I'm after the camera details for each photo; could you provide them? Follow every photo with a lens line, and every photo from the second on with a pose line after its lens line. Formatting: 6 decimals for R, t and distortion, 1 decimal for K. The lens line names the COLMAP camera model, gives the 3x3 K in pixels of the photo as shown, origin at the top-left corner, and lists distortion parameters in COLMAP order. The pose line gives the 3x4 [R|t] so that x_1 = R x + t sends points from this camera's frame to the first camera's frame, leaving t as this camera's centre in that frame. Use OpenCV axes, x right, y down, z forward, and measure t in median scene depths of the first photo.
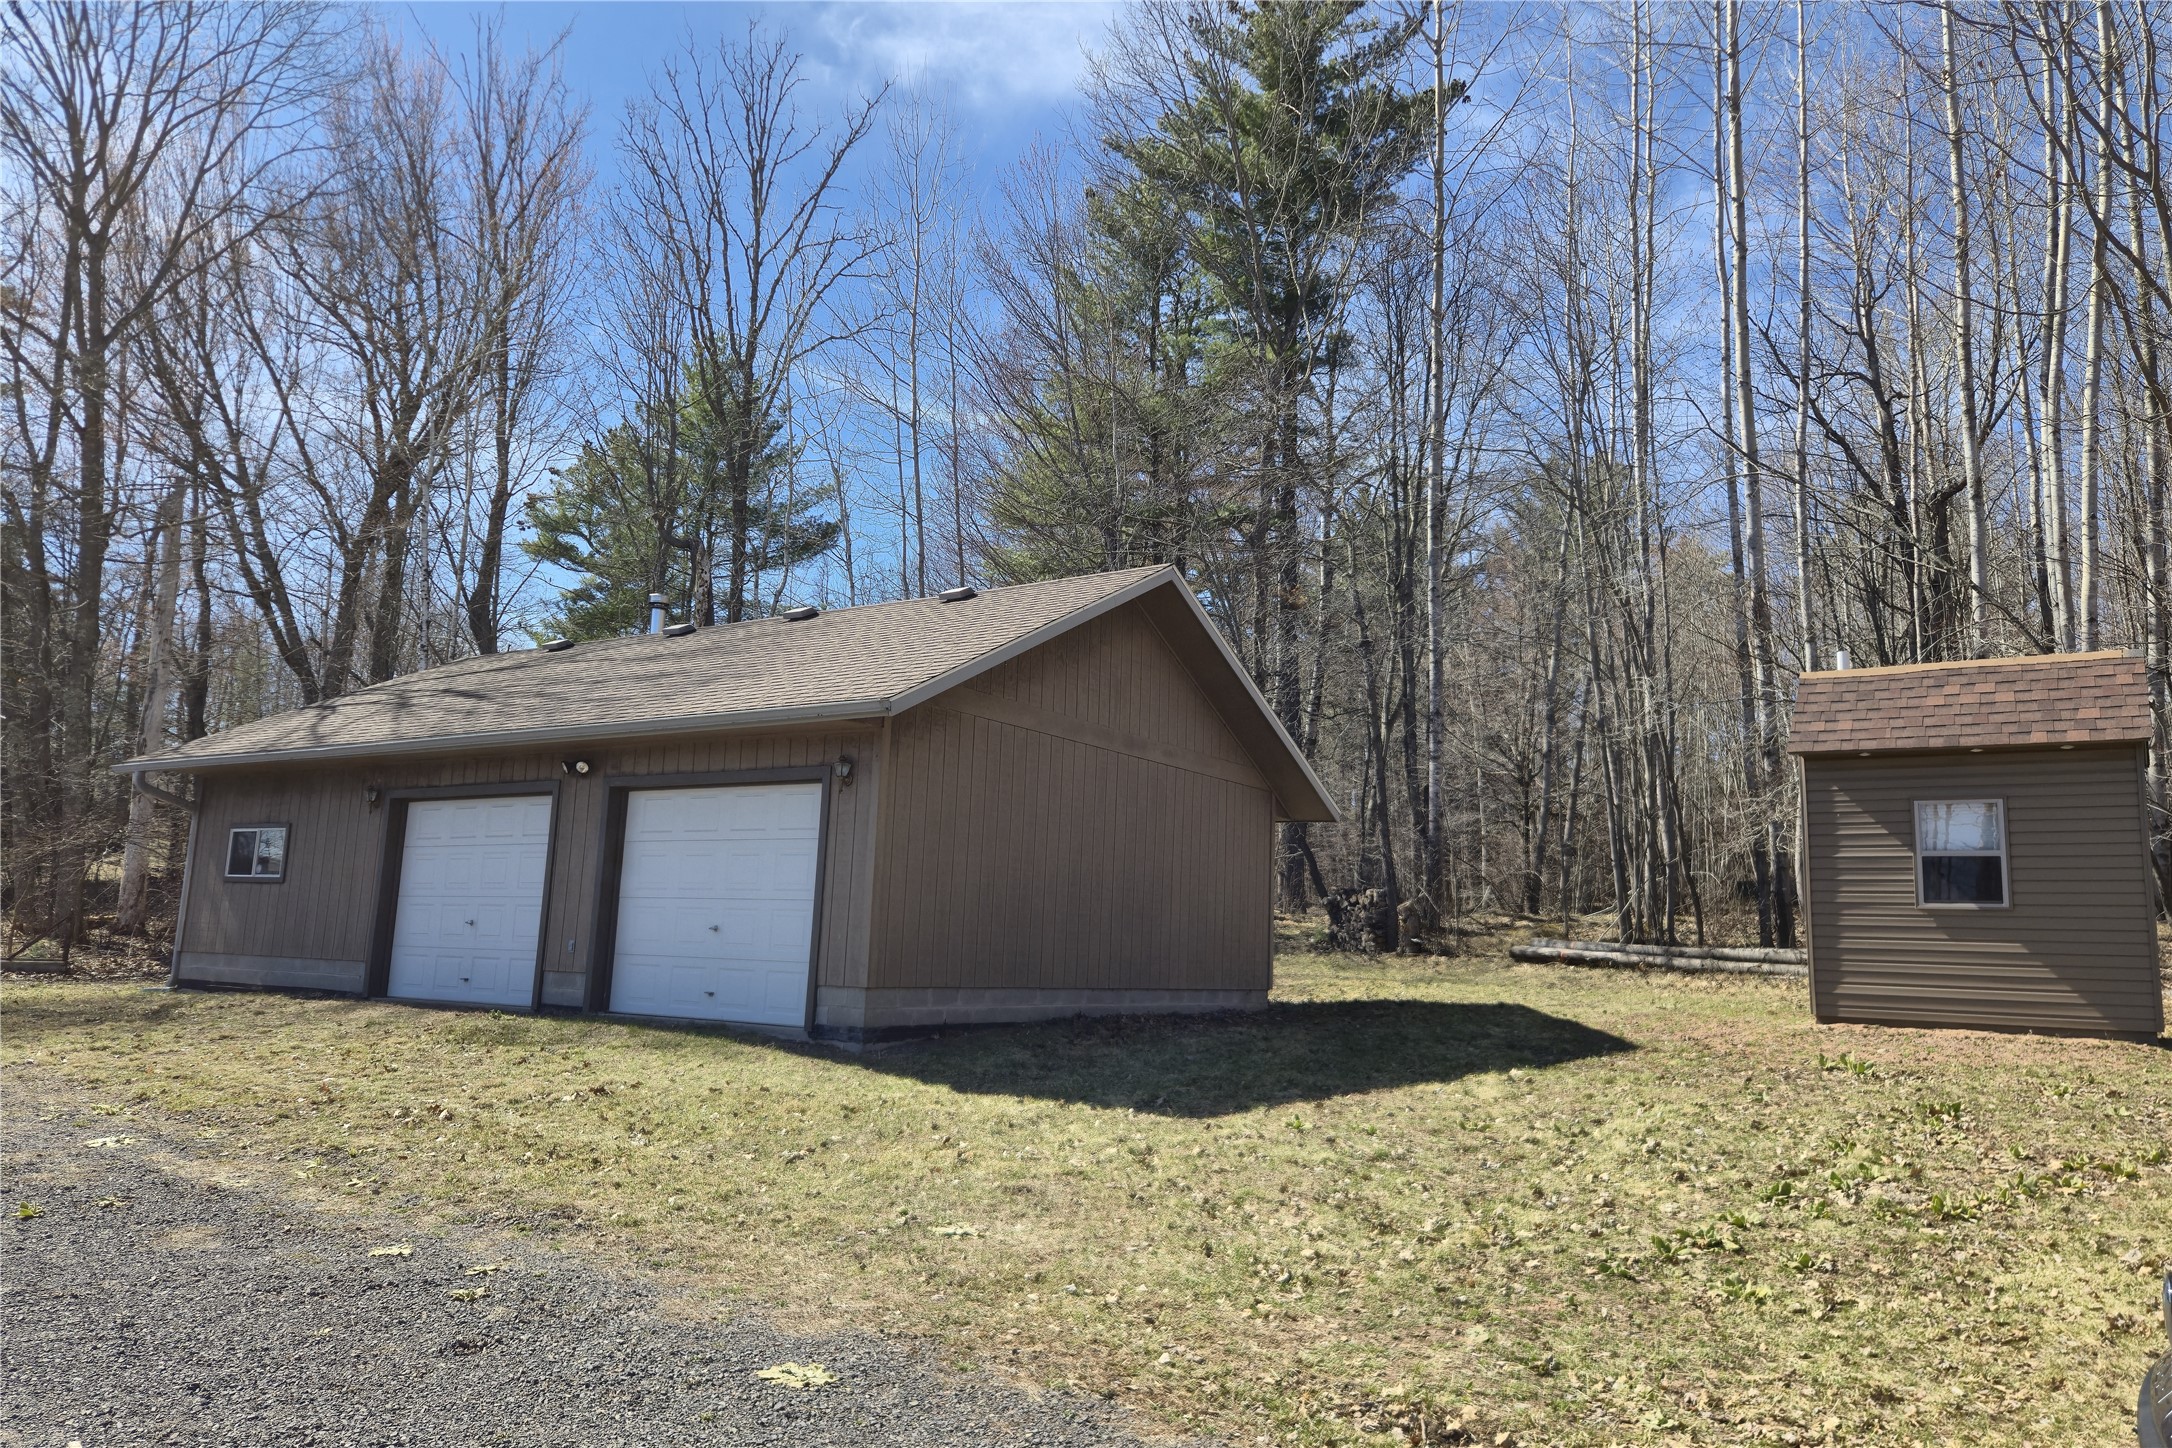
lens RADIAL K [[1421.8, 0, 1086.0], [0, 1421.8, 724.0], [0, 0, 1]] dist [0.069424, -0.040580]
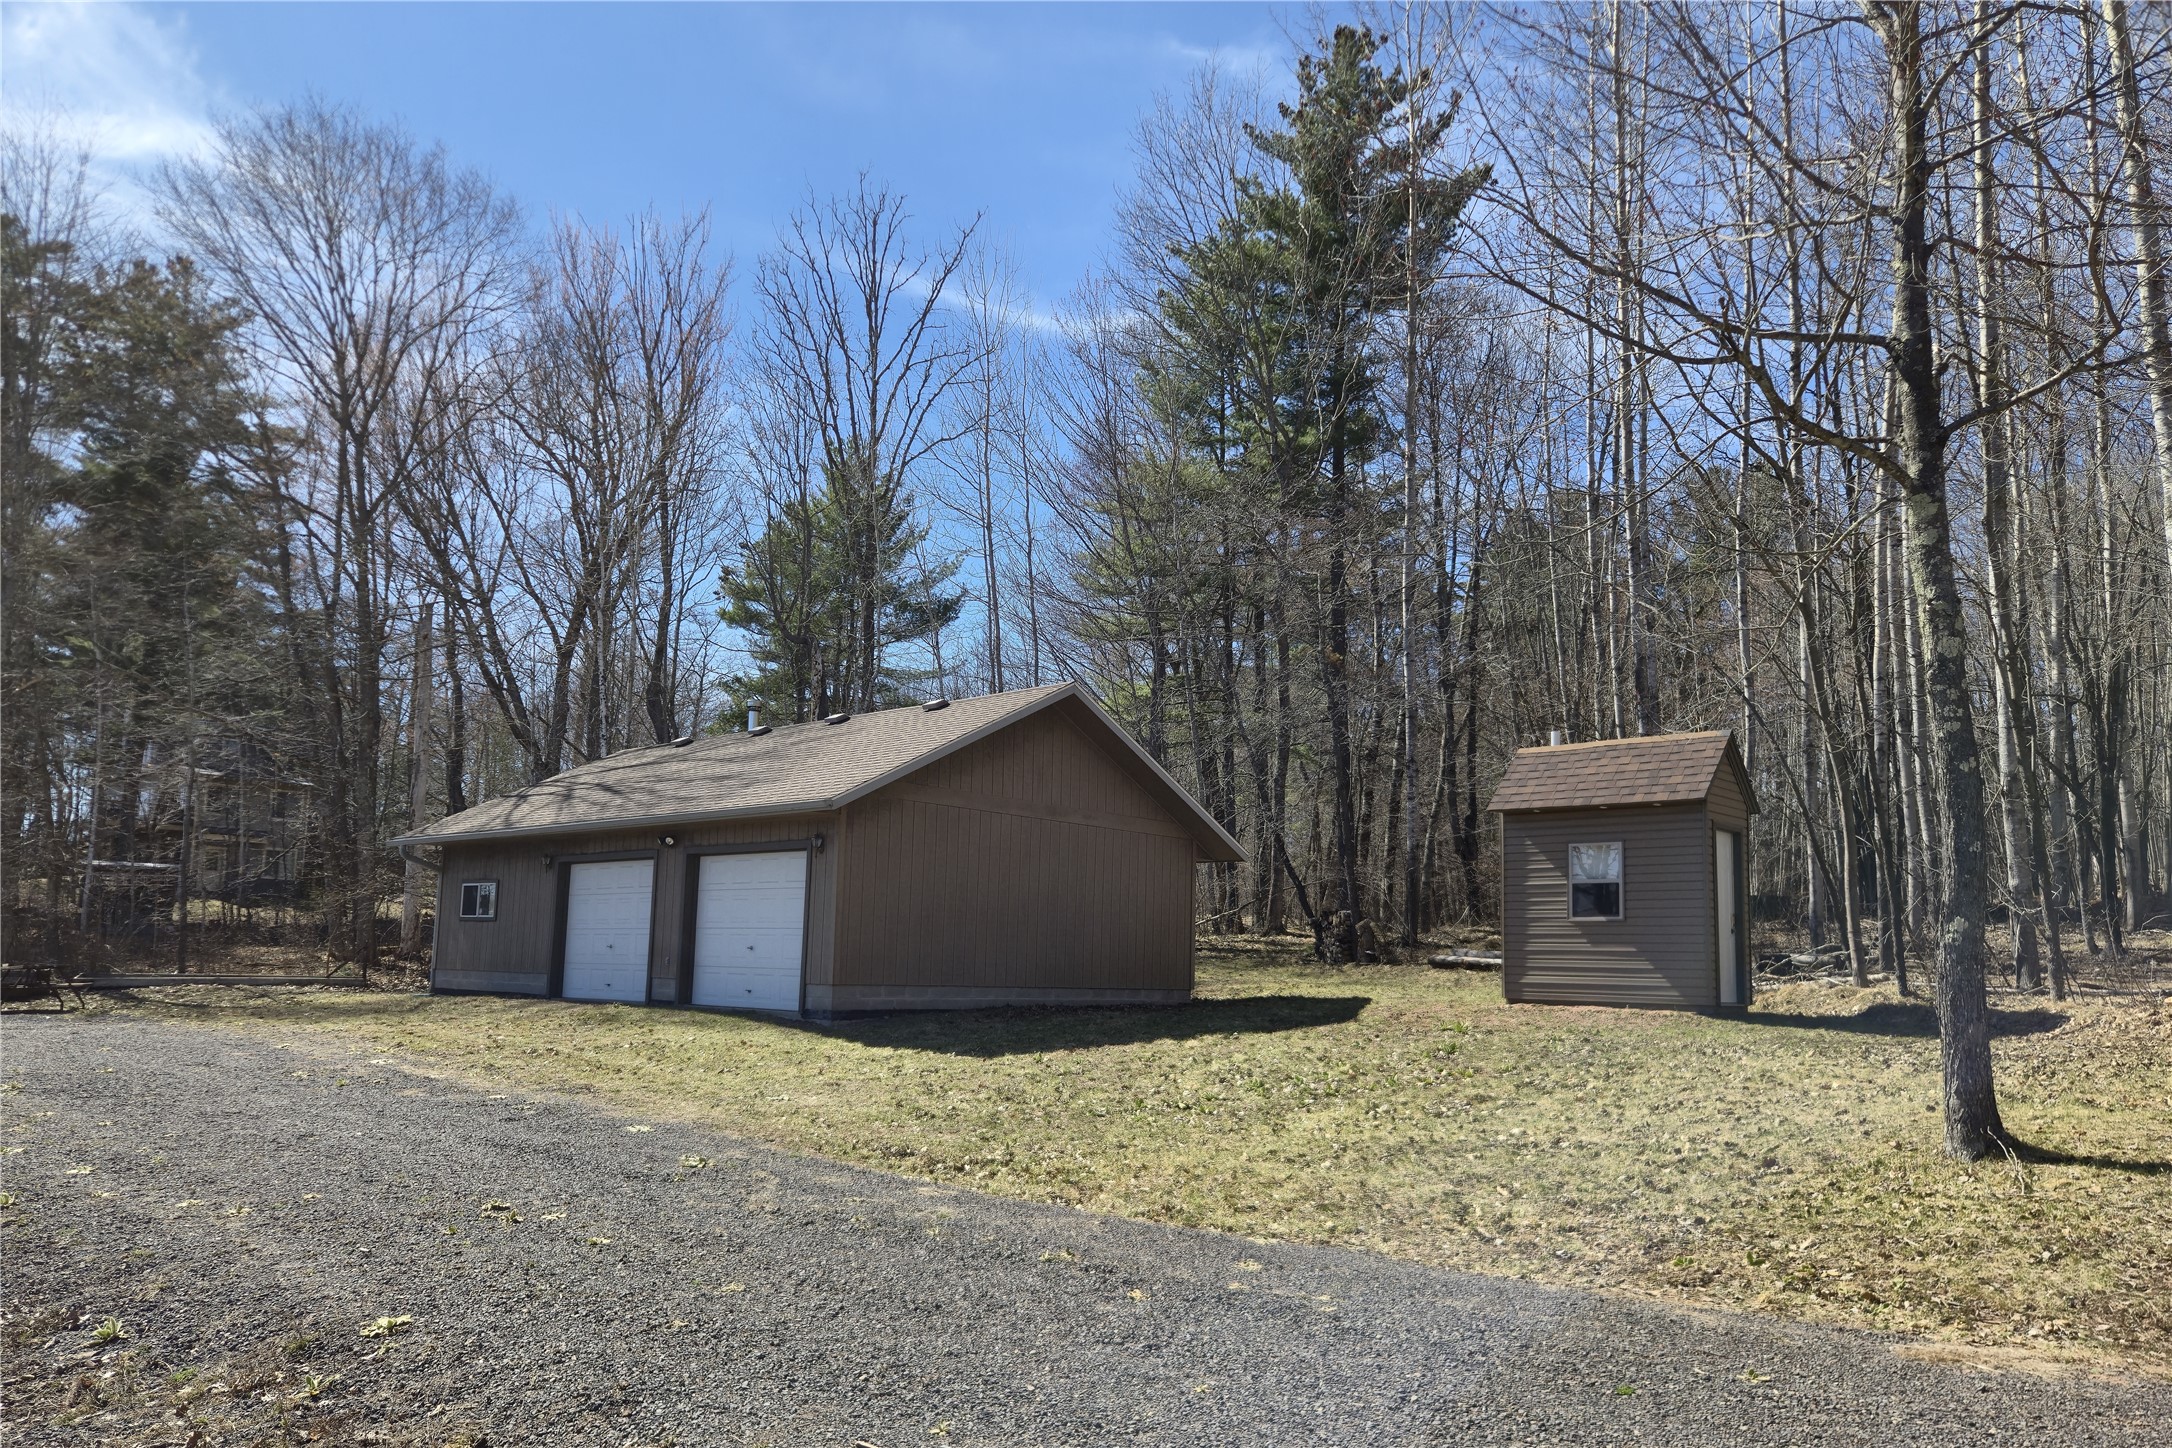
lens RADIAL K [[1453.0, 0, 1086.8], [0, 1453.0, 786.7], [0, 0, 1]] dist [0.068355, 0.000304]
pose [[0.987411, -0.030399, -0.155227, 0.247913], [0.035236, 0.998973, 0.028501, -0.043015], [0.154202, -0.033612, 0.987468, -0.339388]]
